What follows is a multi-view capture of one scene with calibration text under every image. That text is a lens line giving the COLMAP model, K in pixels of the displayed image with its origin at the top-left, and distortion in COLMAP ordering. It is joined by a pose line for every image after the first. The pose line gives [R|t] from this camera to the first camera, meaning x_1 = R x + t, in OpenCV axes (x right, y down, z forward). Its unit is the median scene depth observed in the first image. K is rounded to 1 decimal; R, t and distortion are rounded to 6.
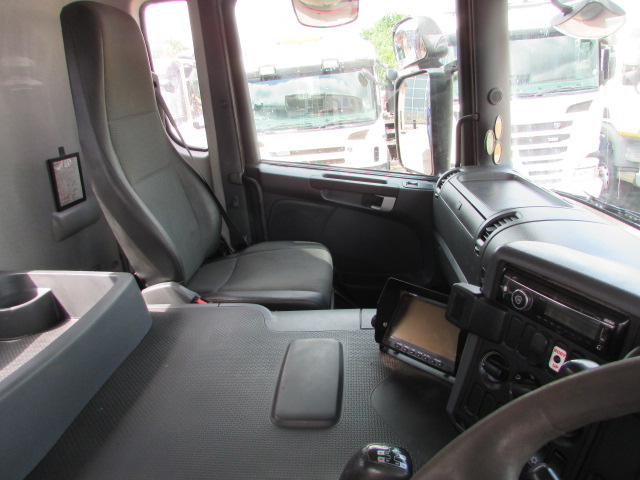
lens RADIAL K [[454.7, 0, 310.7], [0, 454.7, 236.8], [0, 0, 1]] dist [-0.029866, 0.008014]
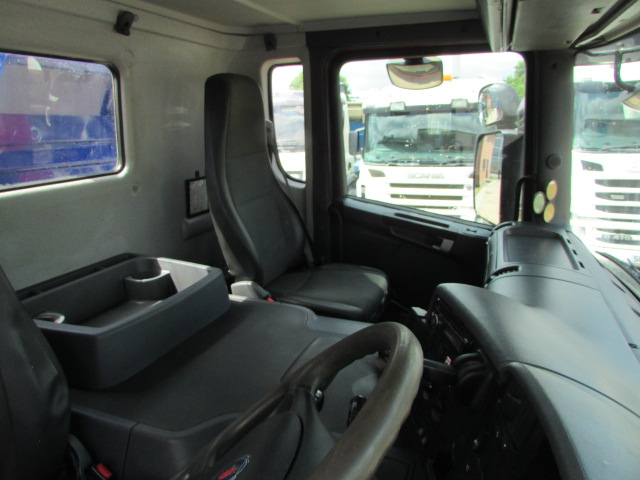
lens RADIAL K [[454.7, 0, 310.7], [0, 454.7, 236.8], [0, 0, 1]] dist [-0.029866, 0.008014]
pose [[0.951750, 0.129045, -0.278423, 0.174271], [-0.143450, 0.989143, -0.031912, -0.009559], [0.271282, 0.070312, 0.959928, -0.199746]]
